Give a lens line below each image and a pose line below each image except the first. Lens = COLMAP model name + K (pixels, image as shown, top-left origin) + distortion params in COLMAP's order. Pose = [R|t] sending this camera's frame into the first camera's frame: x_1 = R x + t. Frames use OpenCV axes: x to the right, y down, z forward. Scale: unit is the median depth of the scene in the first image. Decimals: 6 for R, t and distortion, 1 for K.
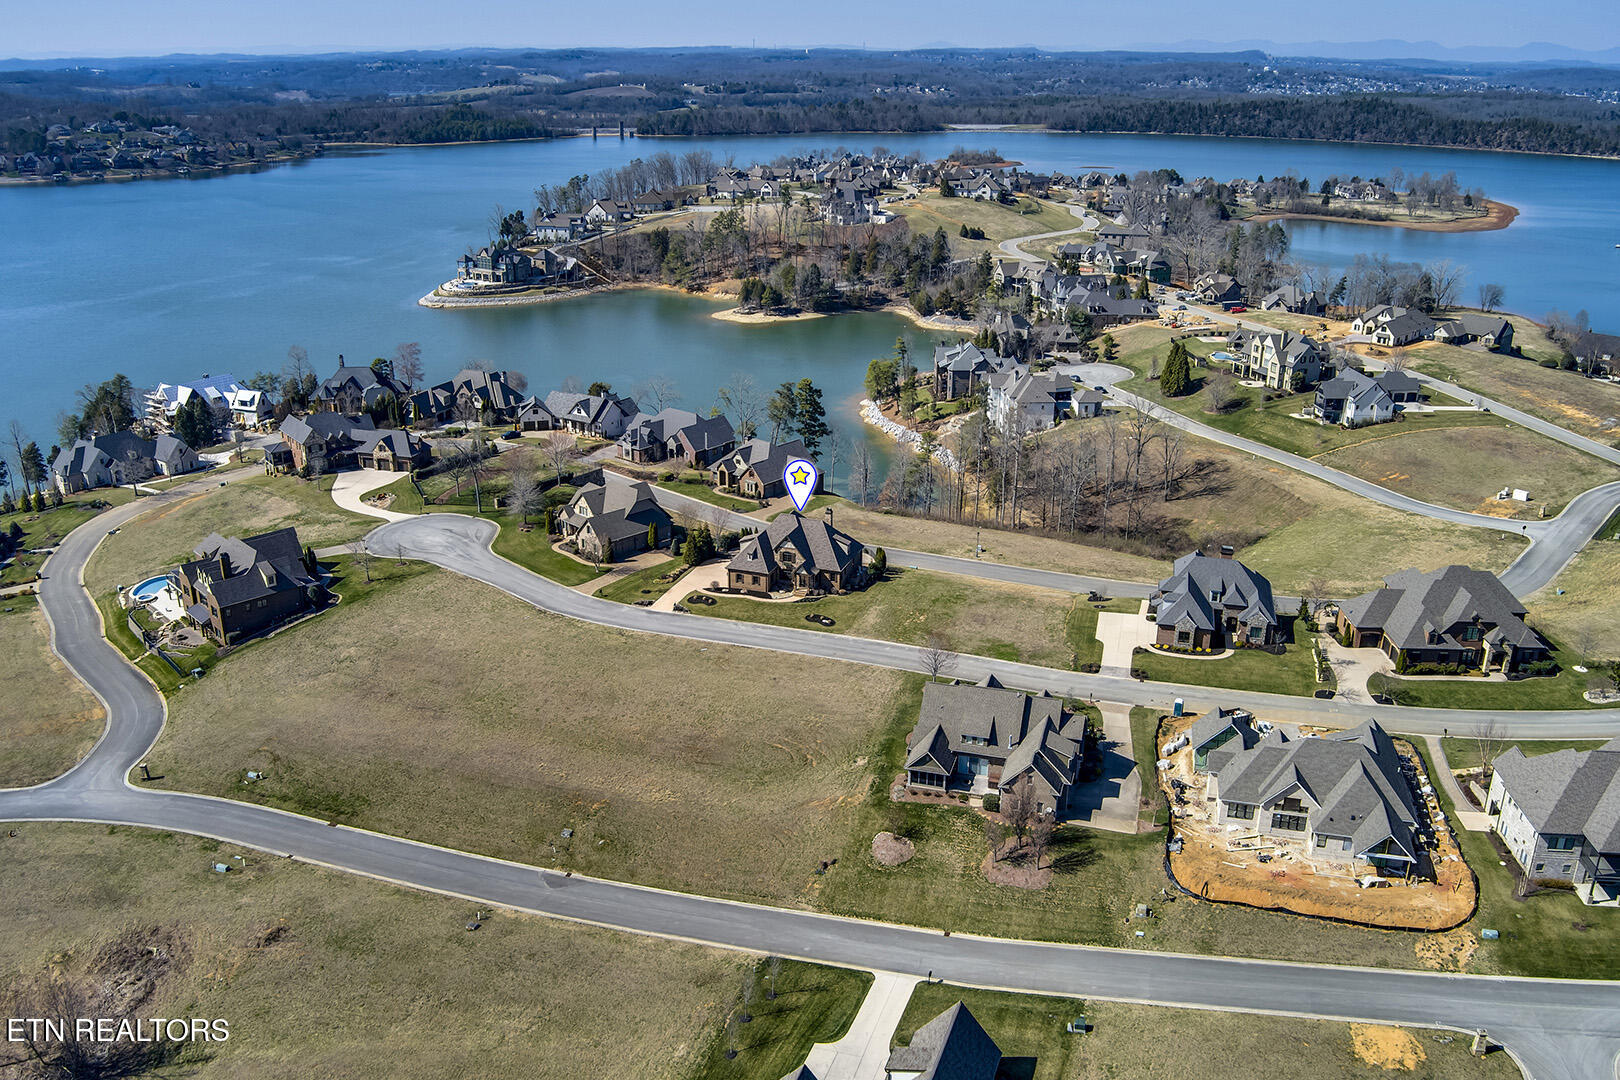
lens RADIAL K [[1339.7, 0, 810.0], [0, 1339.7, 540.0], [0, 0, 1]] dist [-0.088958, 0.048802]
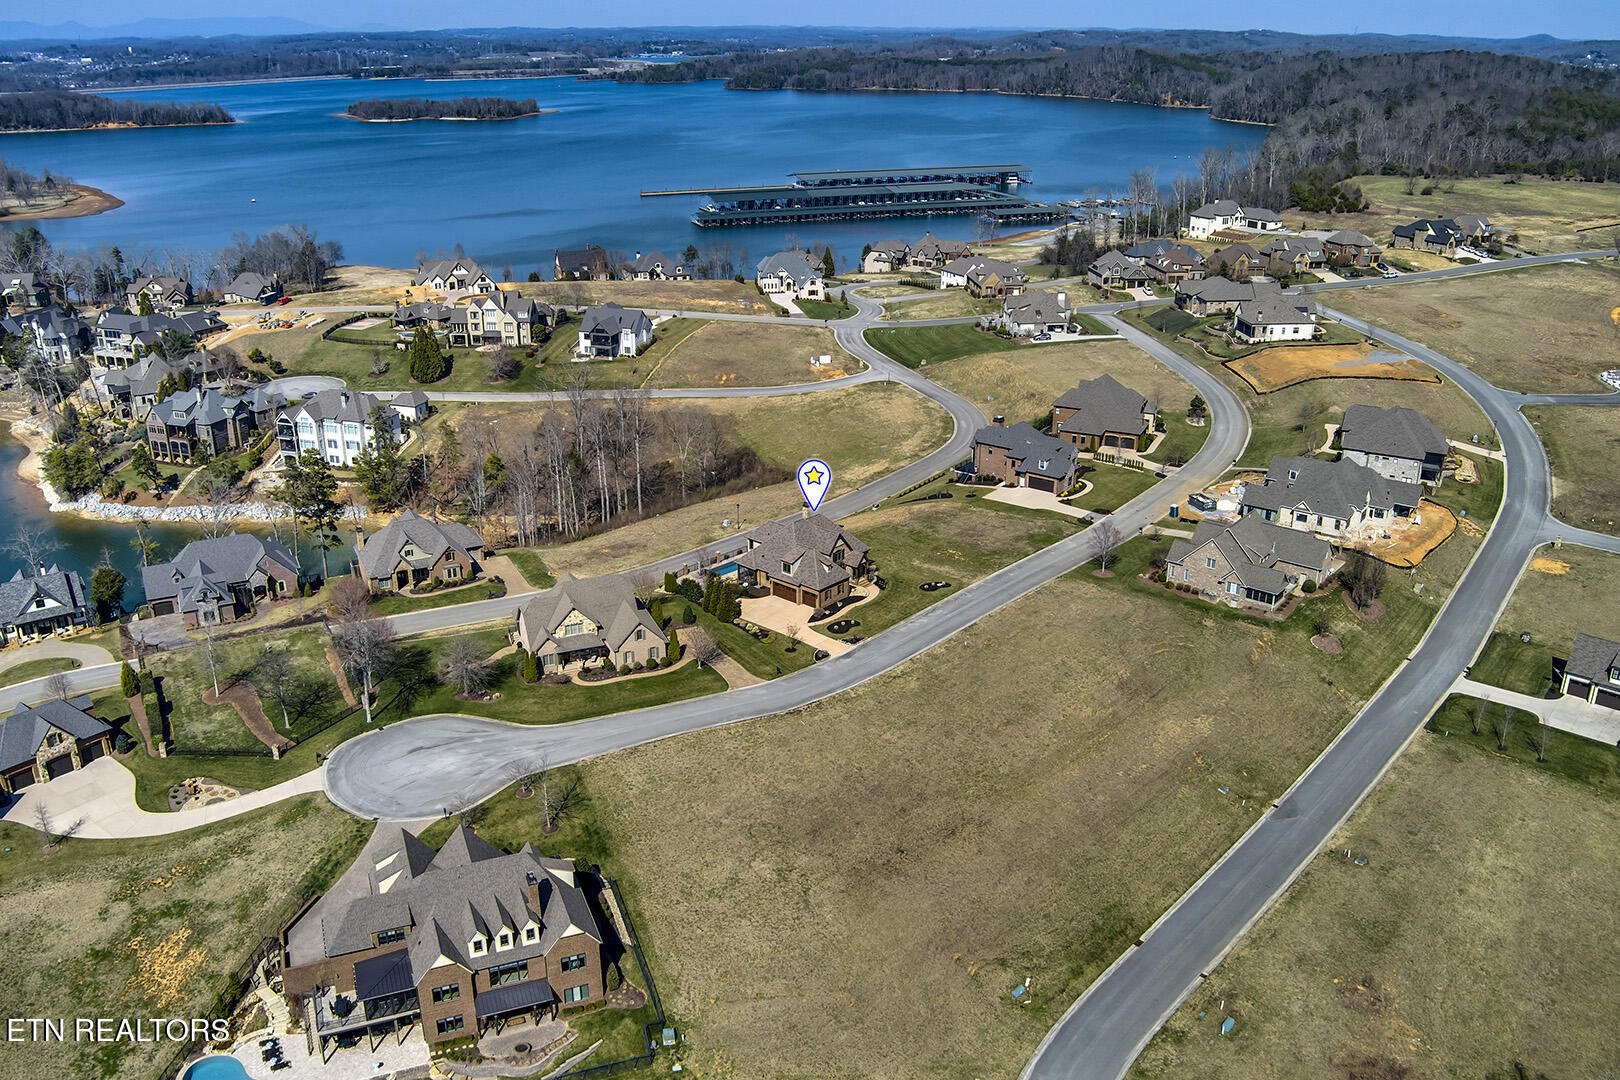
lens RADIAL K [[1339.7, 0, 810.0], [0, 1339.7, 540.0], [0, 0, 1]] dist [-0.088958, 0.048802]
pose [[0.383703, -0.340680, 0.858318, -0.769194], [0.324954, 0.919827, 0.219826, -0.195859], [-0.864394, 0.194566, 0.463645, 0.527551]]
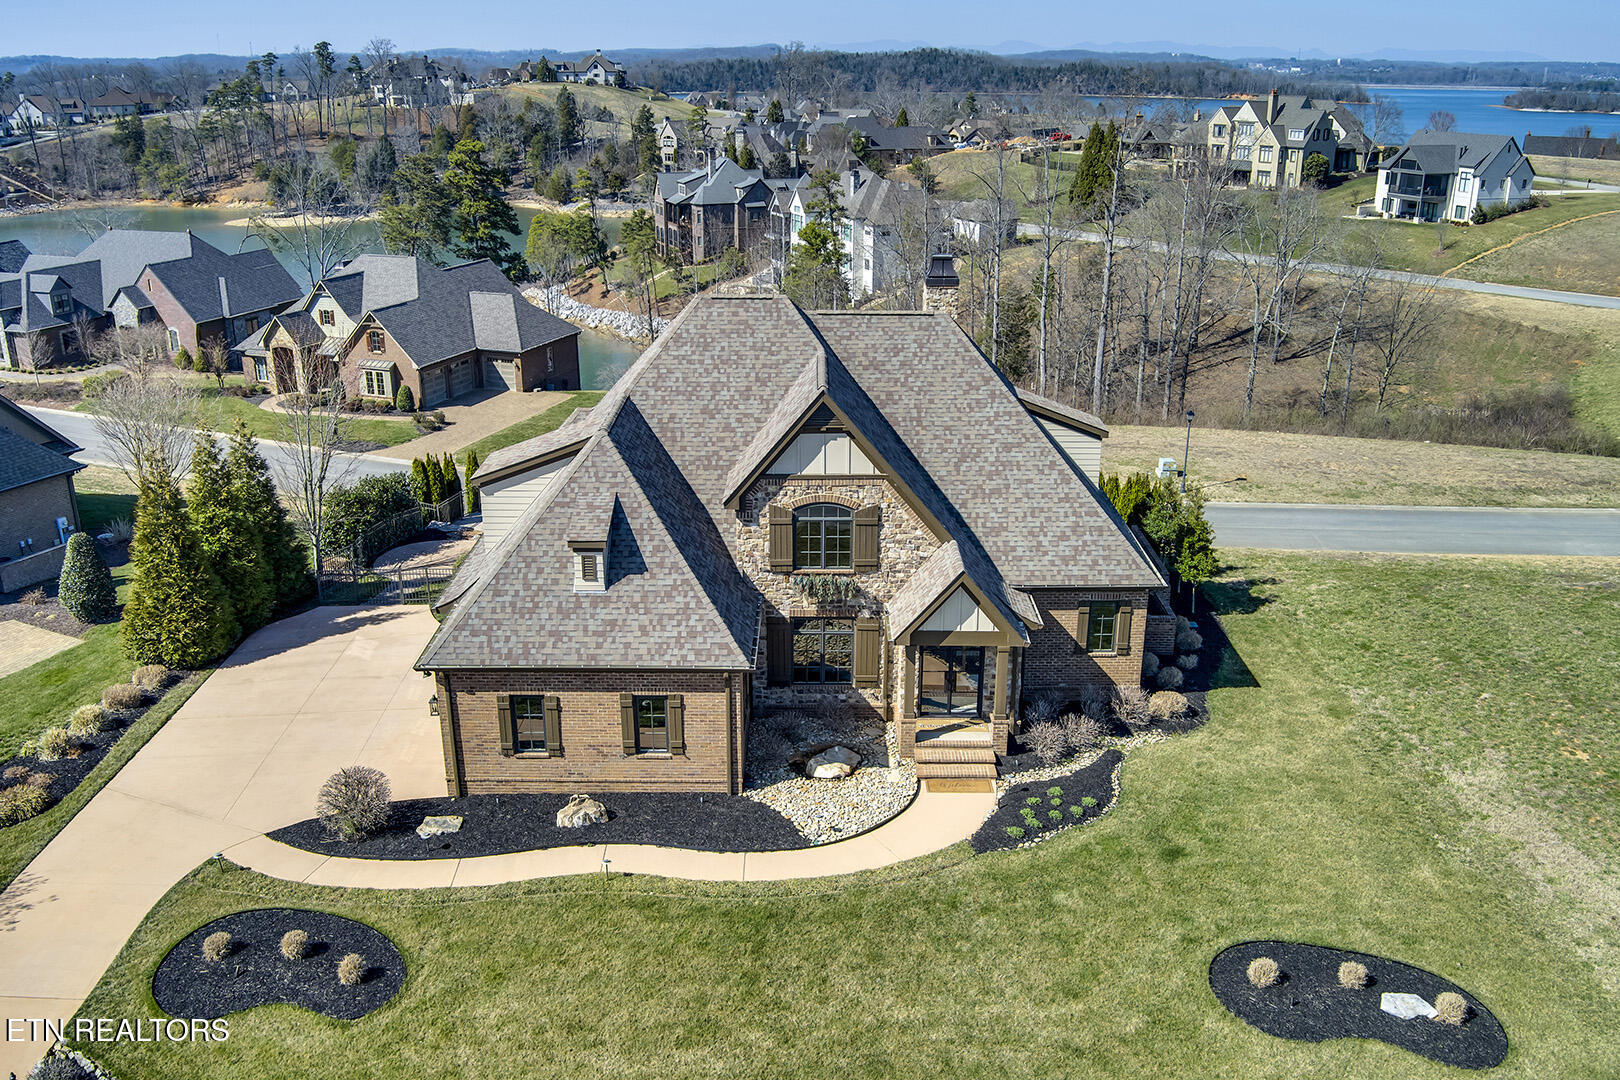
lens RADIAL K [[1339.7, 0, 810.0], [0, 1339.7, 540.0], [0, 0, 1]] dist [-0.088958, 0.048802]
pose [[0.942098, -0.119410, 0.313358, -0.061076], [0.121459, 0.992511, 0.013049, 0.009844], [-0.312570, 0.025766, 0.949545, 0.784060]]
